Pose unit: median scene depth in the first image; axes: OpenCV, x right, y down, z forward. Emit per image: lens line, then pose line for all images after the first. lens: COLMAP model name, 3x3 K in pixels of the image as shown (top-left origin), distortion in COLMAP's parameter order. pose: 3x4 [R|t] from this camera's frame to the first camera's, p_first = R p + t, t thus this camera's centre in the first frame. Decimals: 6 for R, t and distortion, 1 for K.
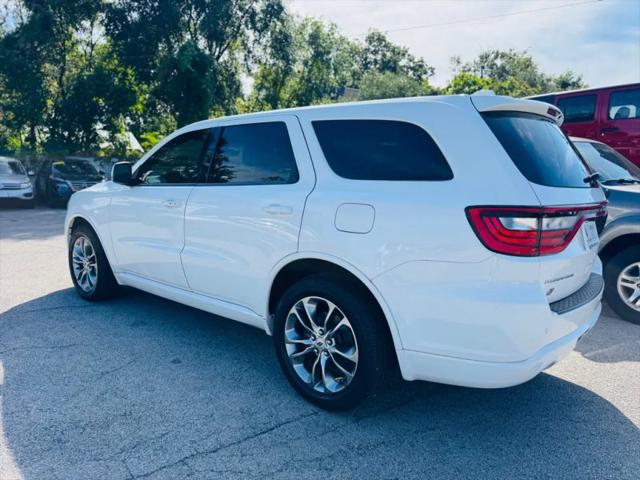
lens RADIAL K [[461.7, 0, 321.8], [0, 461.7, 235.6], [0, 0, 1]] dist [0.028510, -0.024211]
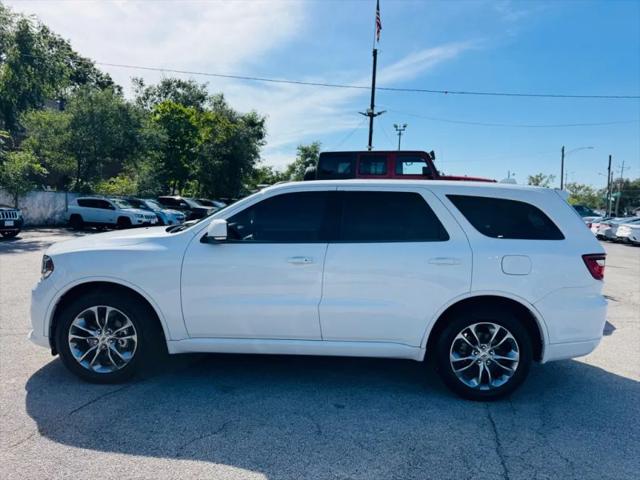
lens RADIAL K [[461.7, 0, 320.6], [0, 461.7, 238.3], [0, 0, 1]] dist [0.028510, -0.024211]
pose [[0.770005, -0.042887, 0.636595, -0.908125], [0.067041, 0.997654, -0.013880, -0.096799], [-0.634506, 0.053366, 0.771073, 0.151836]]
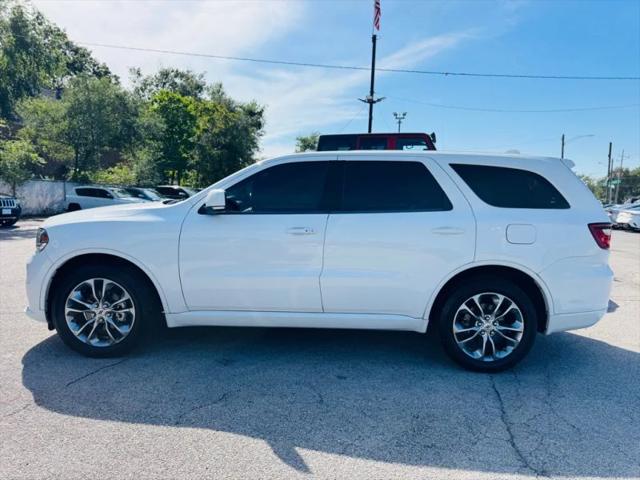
lens RADIAL K [[461.7, 0, 321.5], [0, 461.7, 238.1], [0, 0, 1]] dist [0.028510, -0.024211]
pose [[0.768117, -0.058590, 0.637623, -0.898859], [0.072989, 0.997326, 0.003715, -0.050995], [-0.636135, 0.043686, 0.770340, 0.171371]]
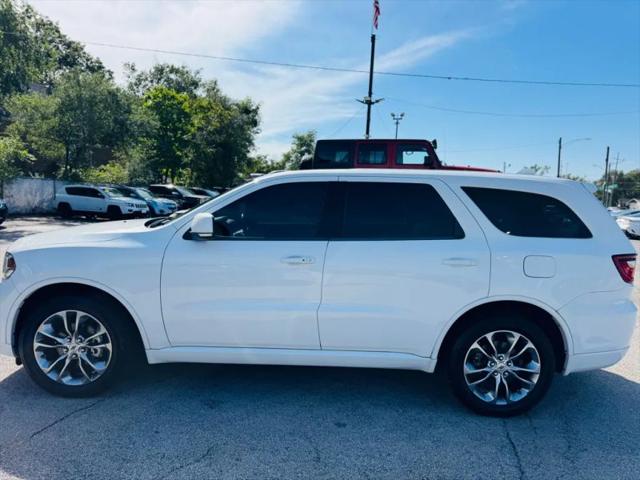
lens RADIAL K [[461.7, 0, 322.4], [0, 461.7, 240.3], [0, 0, 1]] dist [0.028510, -0.024211]
pose [[0.760525, -0.055319, 0.646948, -0.840857], [0.060876, 0.998050, 0.013776, -0.112950], [-0.646448, 0.028906, 0.762410, 0.245911]]
